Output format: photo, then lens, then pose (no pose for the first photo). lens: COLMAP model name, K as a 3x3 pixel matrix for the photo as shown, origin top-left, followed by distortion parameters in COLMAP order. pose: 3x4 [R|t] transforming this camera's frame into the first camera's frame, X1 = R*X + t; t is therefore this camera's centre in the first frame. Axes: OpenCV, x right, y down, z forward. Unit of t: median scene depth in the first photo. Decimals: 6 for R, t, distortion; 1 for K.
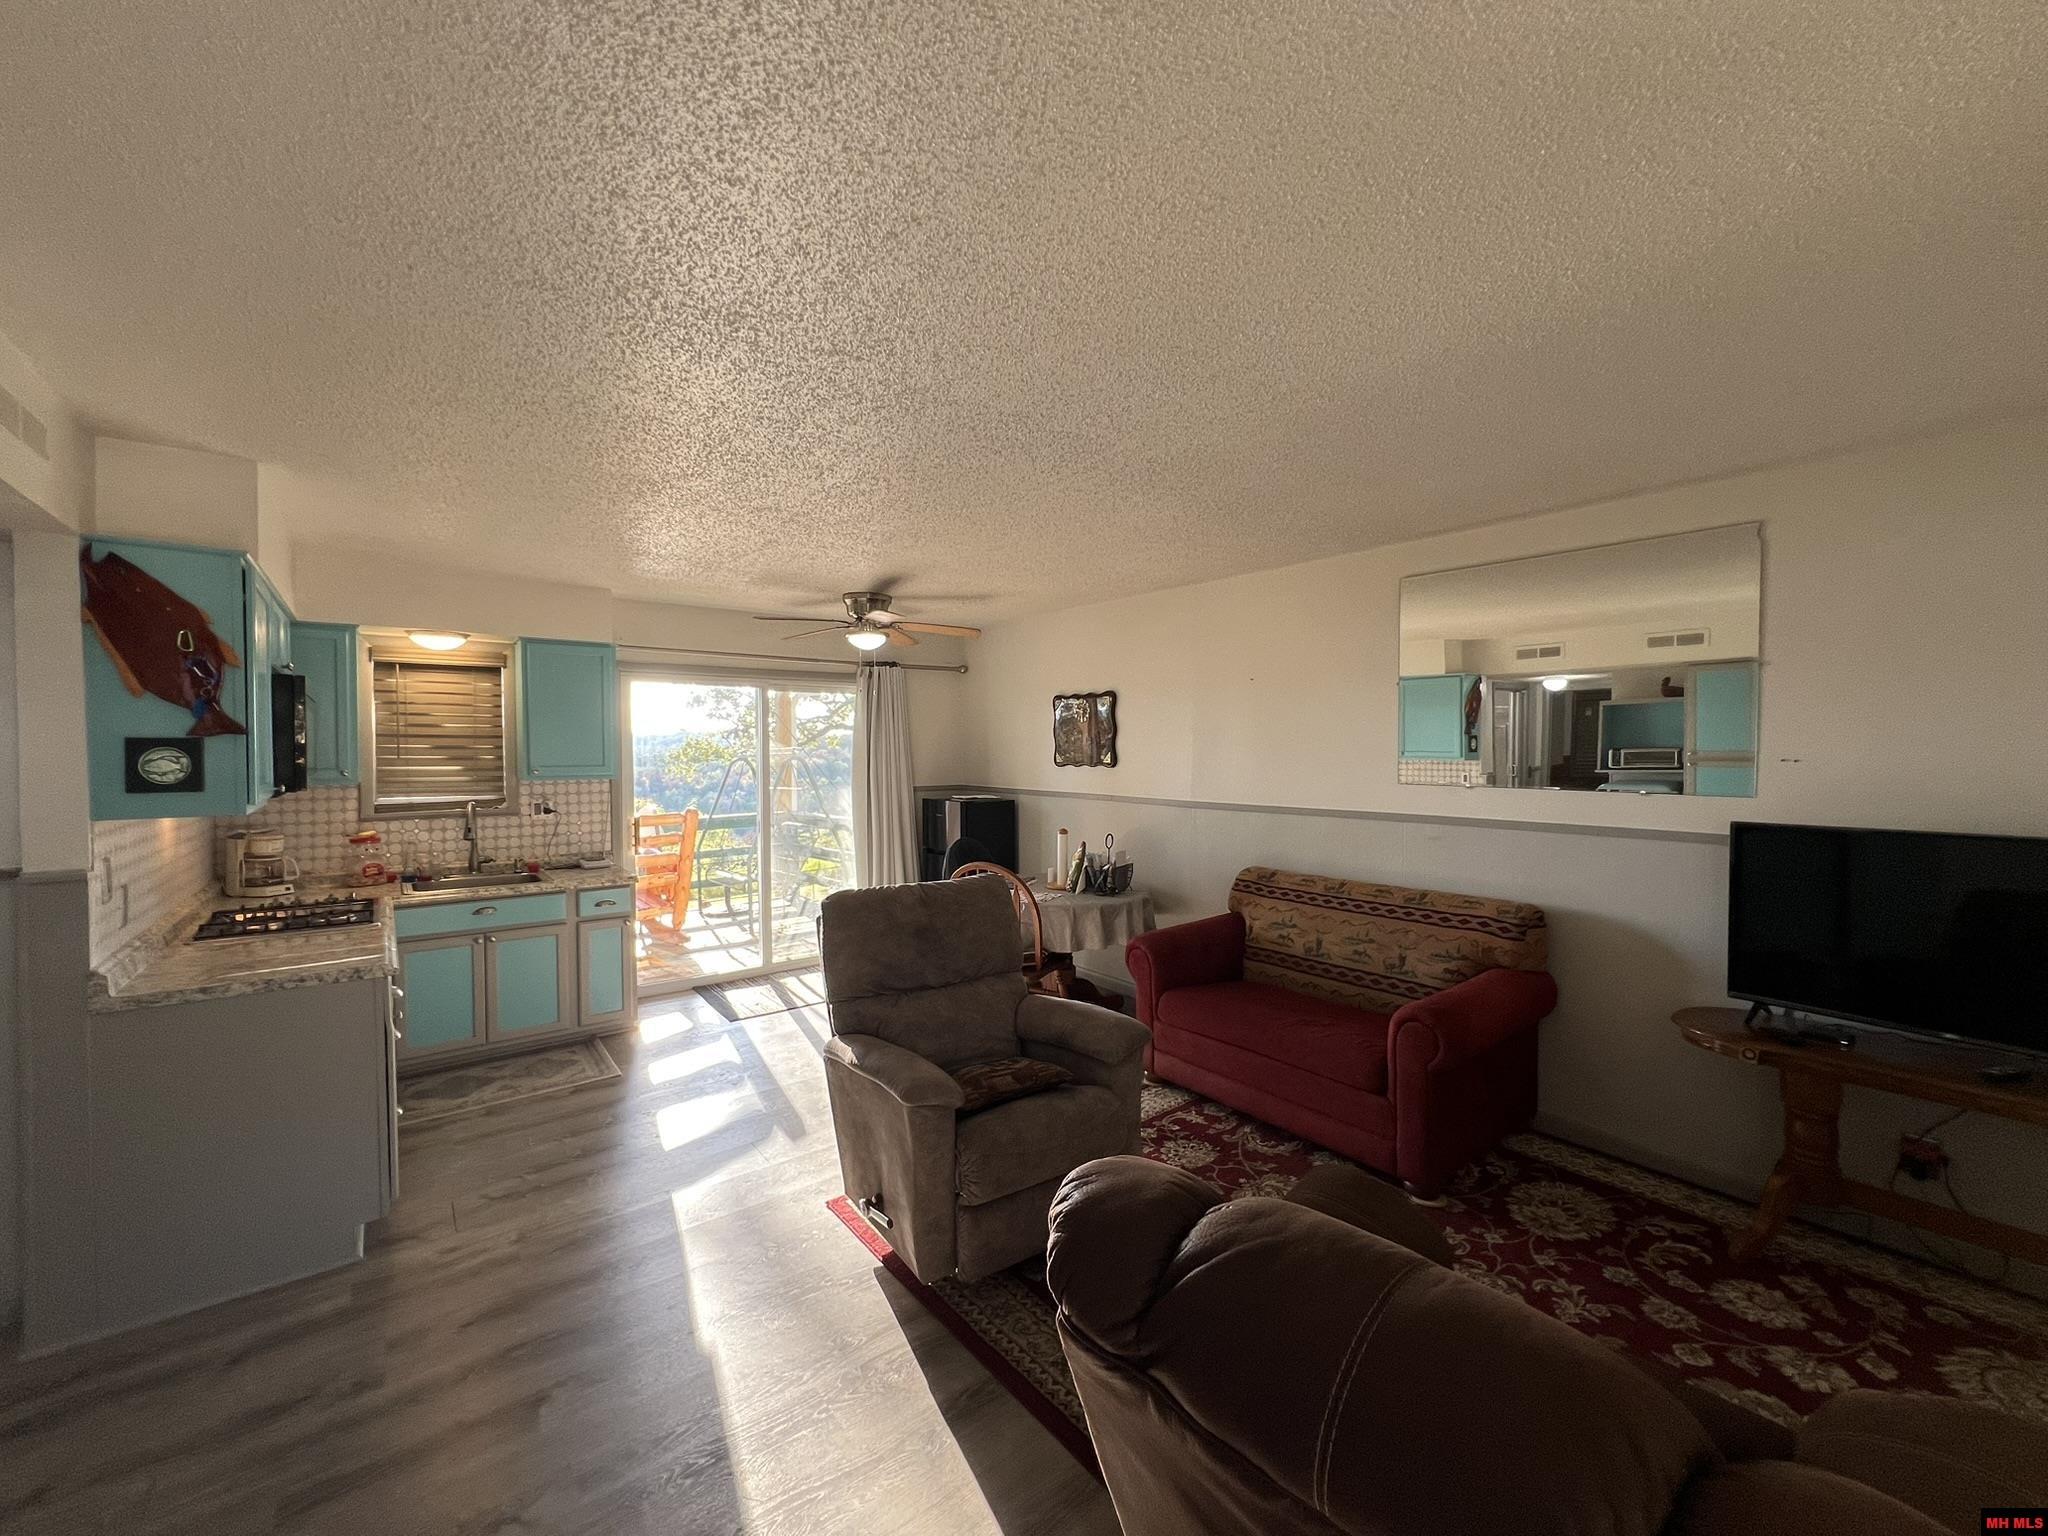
lens RADIAL K [[823.5, 0, 1024.0], [0, 823.5, 768.0], [0, 0, 1]] dist [-0.001024, 0.000484]
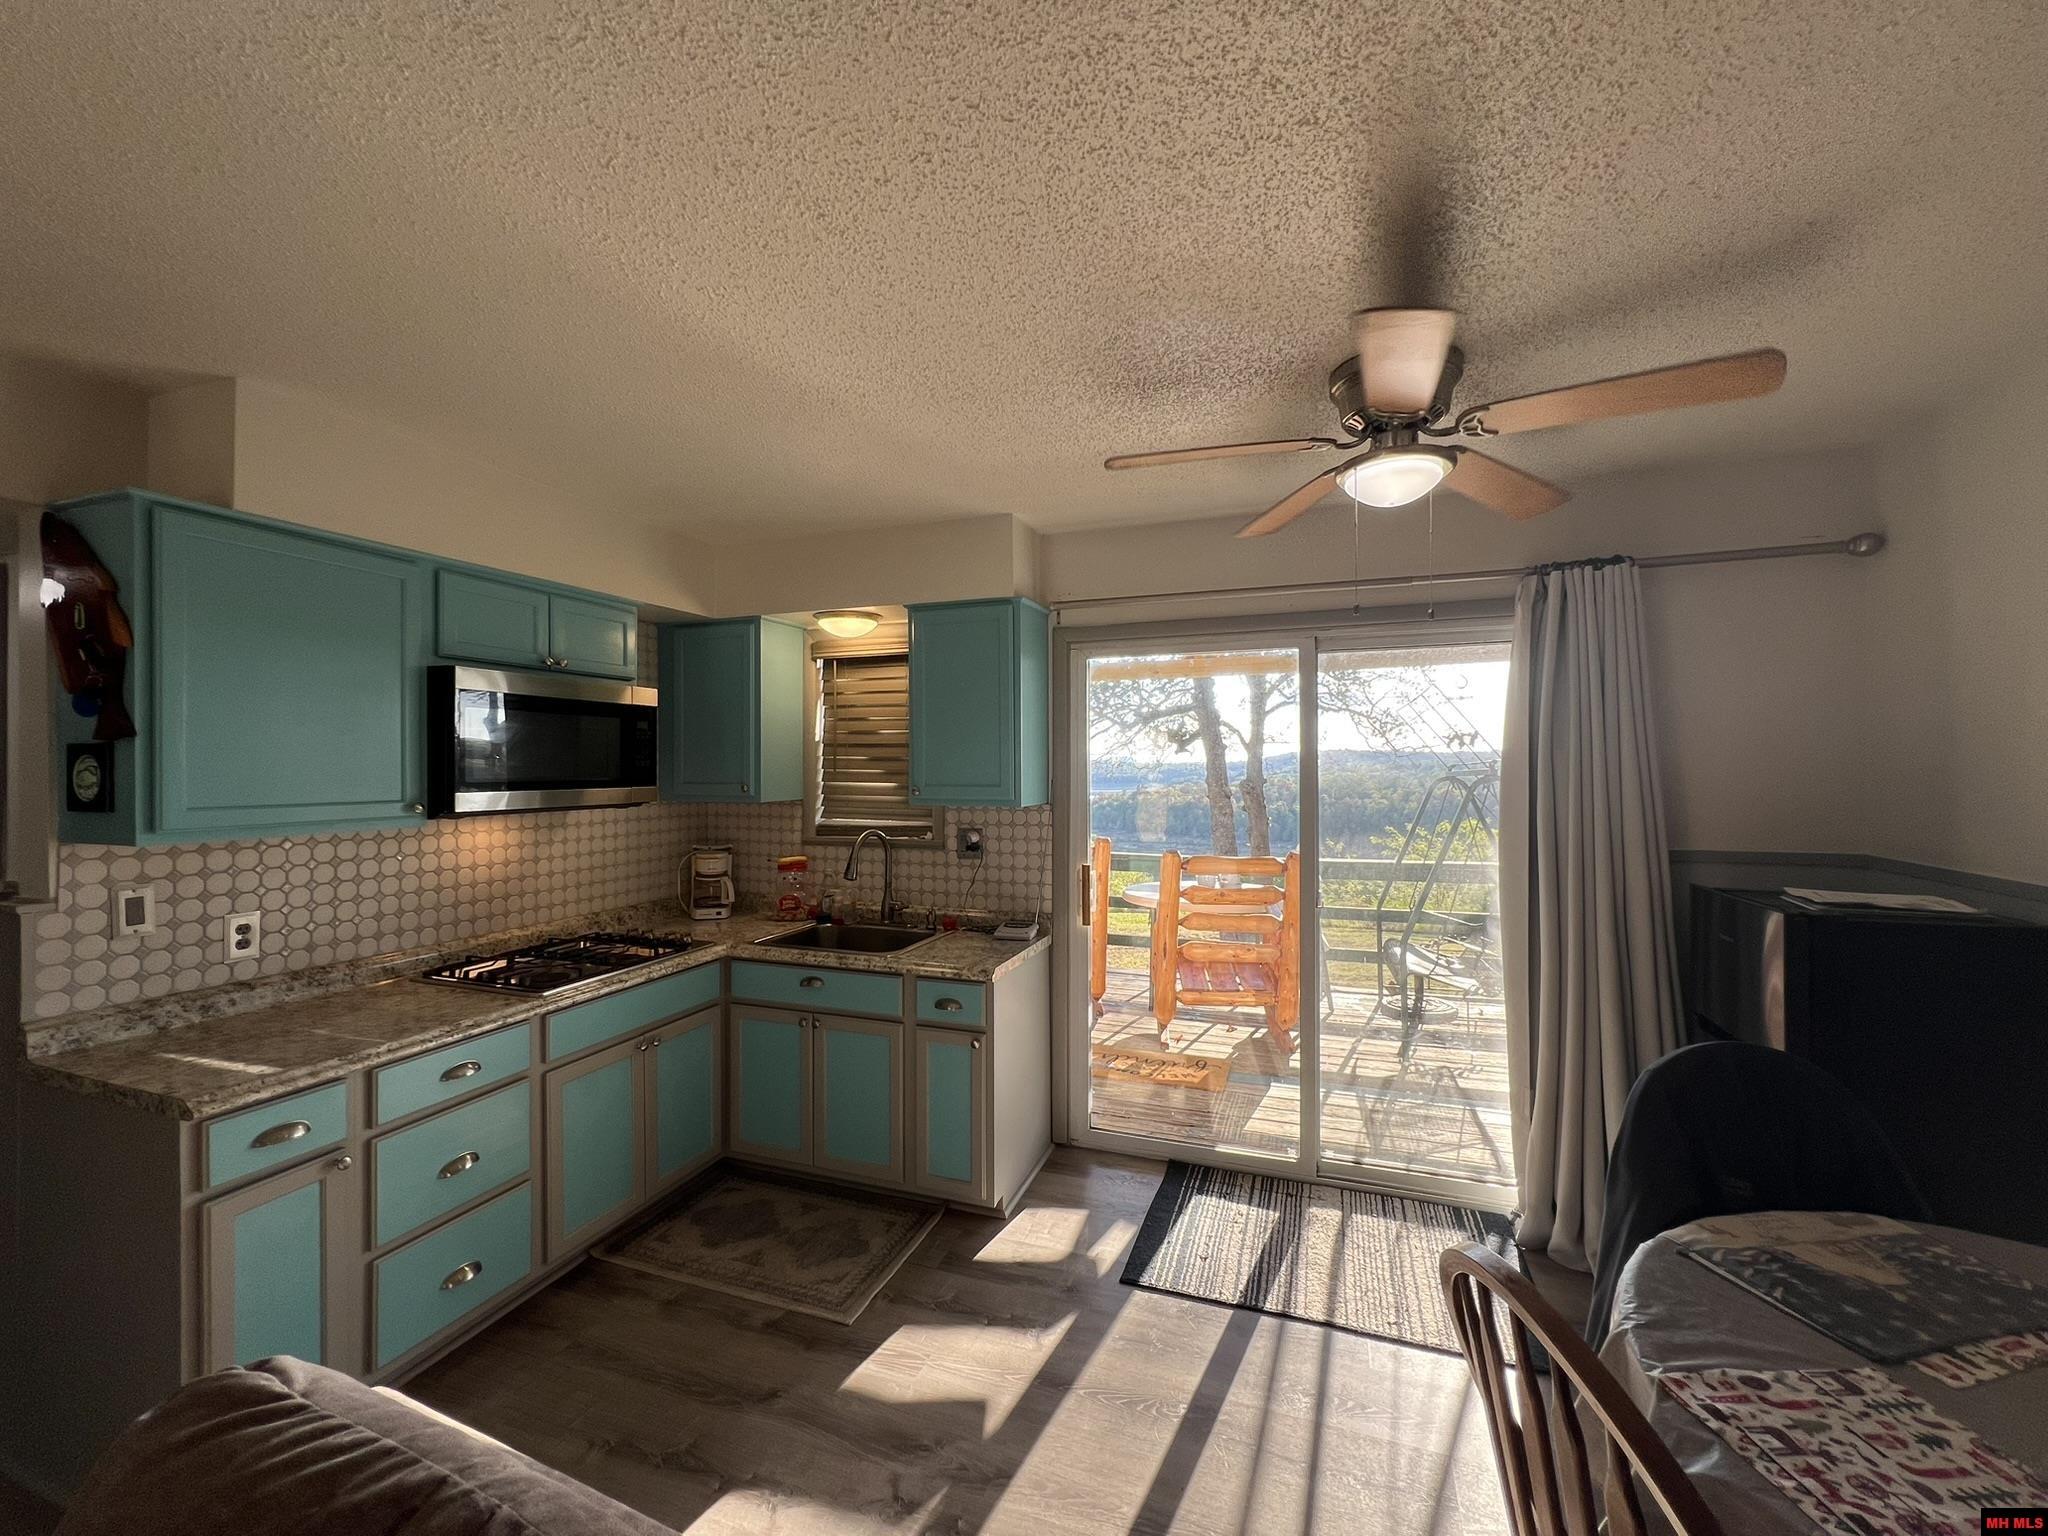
lens RADIAL K [[823.8, 0, 1024.0], [0, 823.8, 768.0], [0, 0, 1]] dist [0.001071, 0.000608]
pose [[0.532433, 0.003794, -0.846464, 0.056848], [-0.020855, 0.999745, -0.008637, -0.012789], [0.846215, 0.022252, 0.532376, 0.722802]]
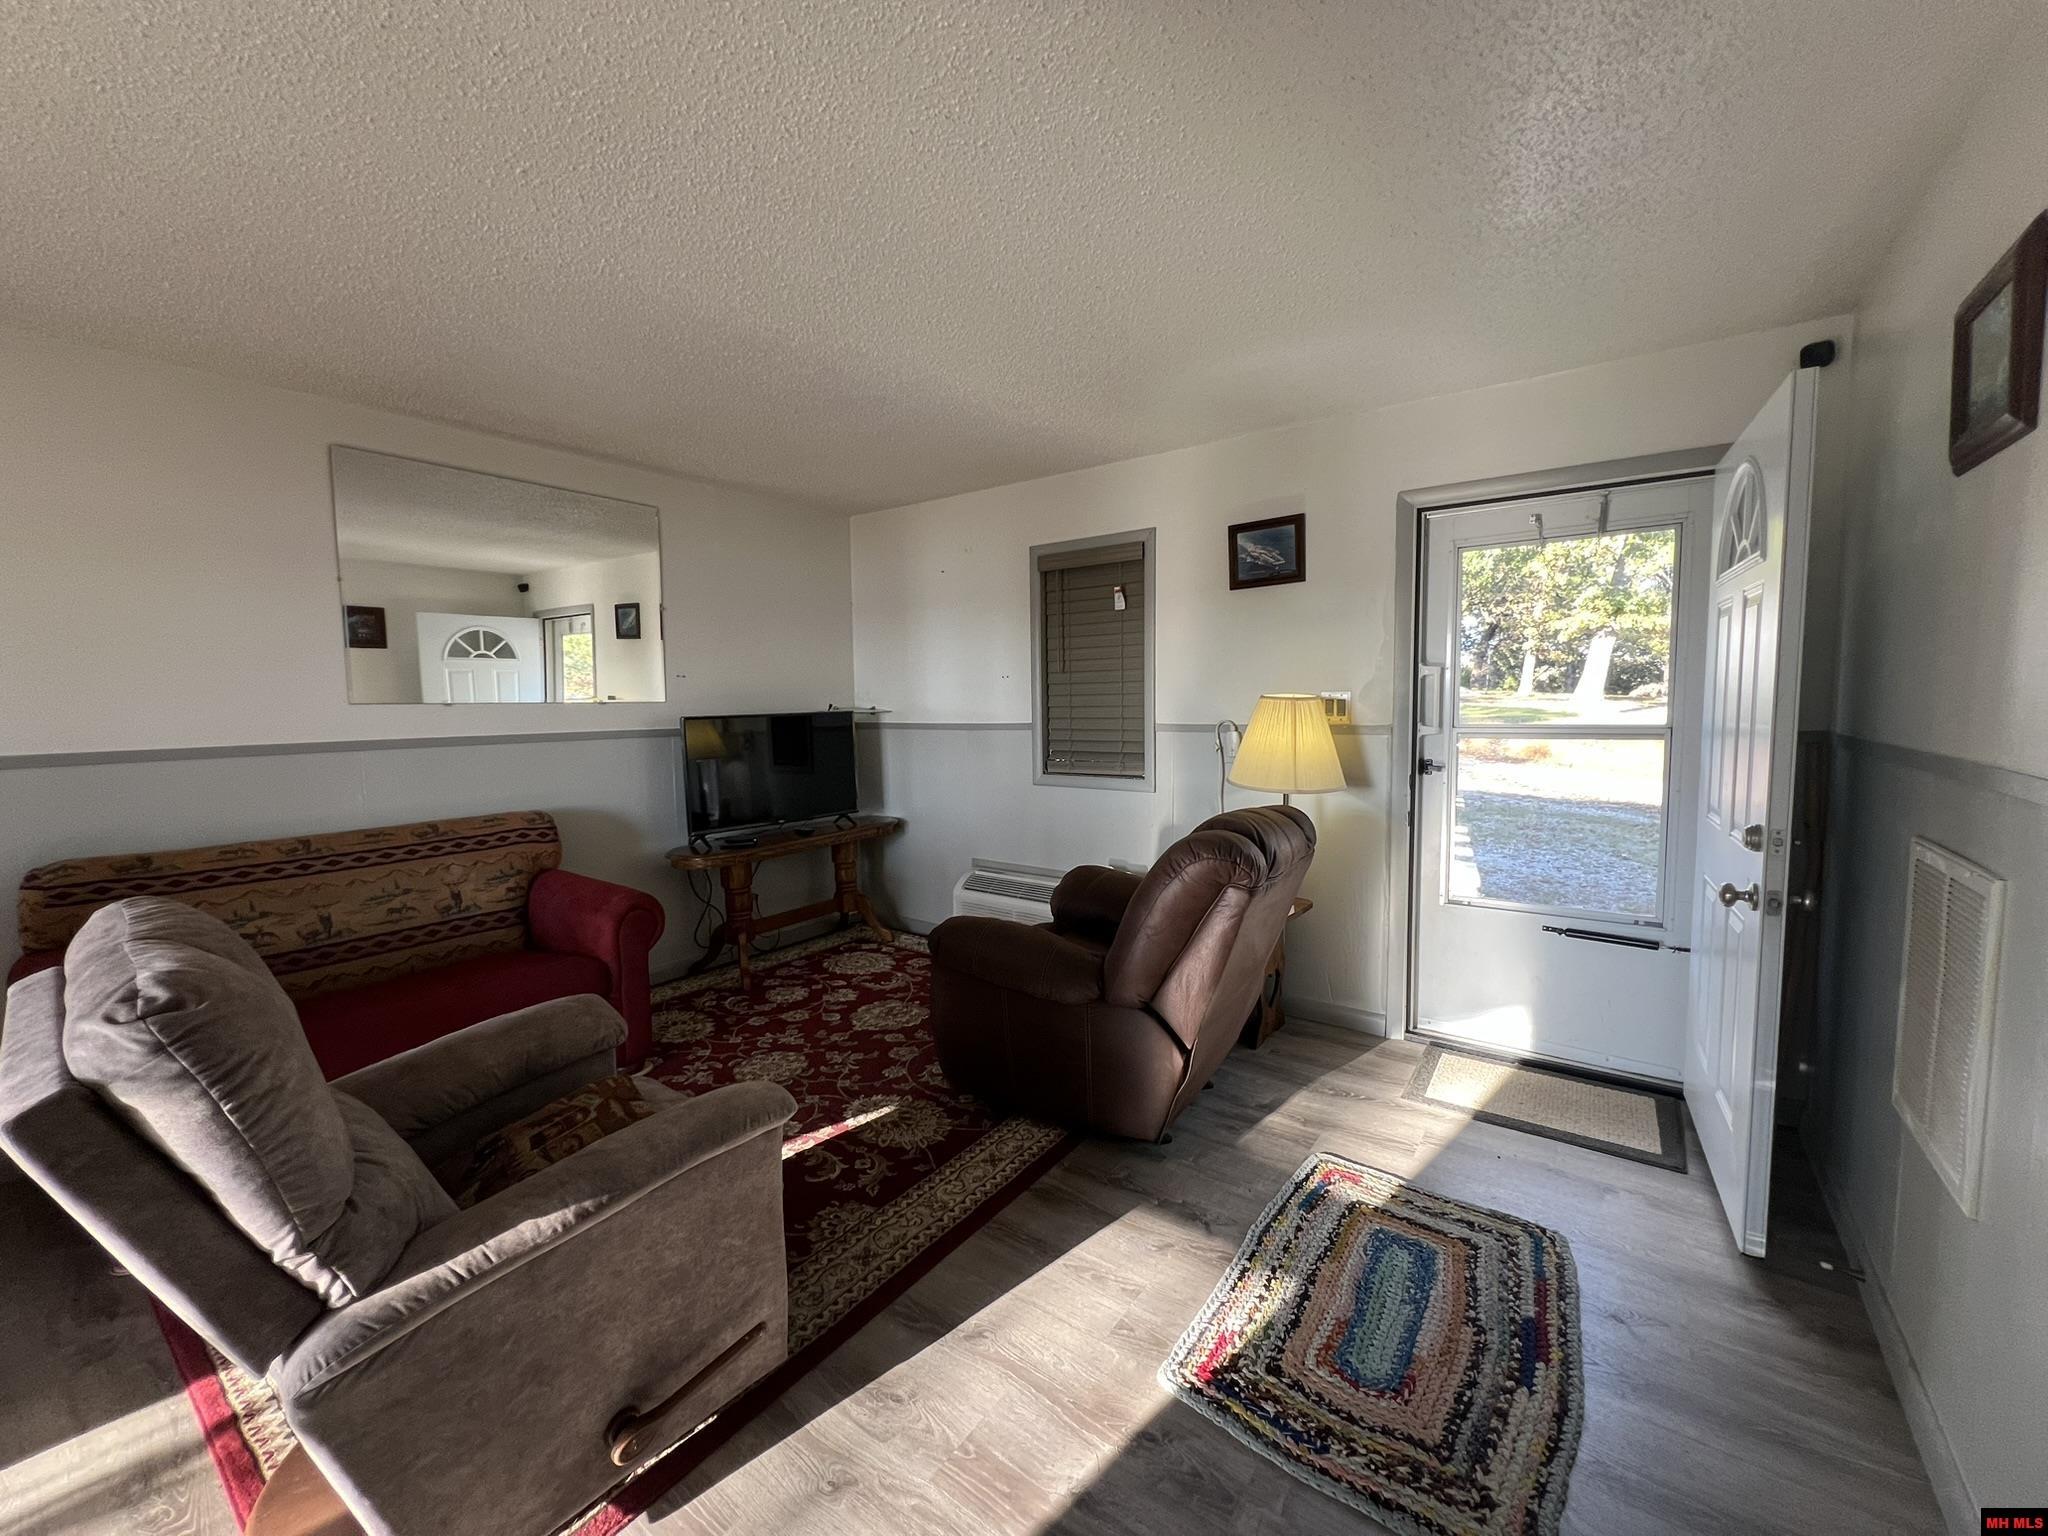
lens RADIAL K [[823.5, 0, 1024.0], [0, 823.5, 768.0], [0, 0, 1]] dist [-0.001024, 0.000484]
pose [[-0.269733, -0.074623, 0.960039, -0.439291], [0.039305, 0.995309, 0.088407, 0.031274], [-0.962133, 0.061580, -0.265535, 0.508473]]
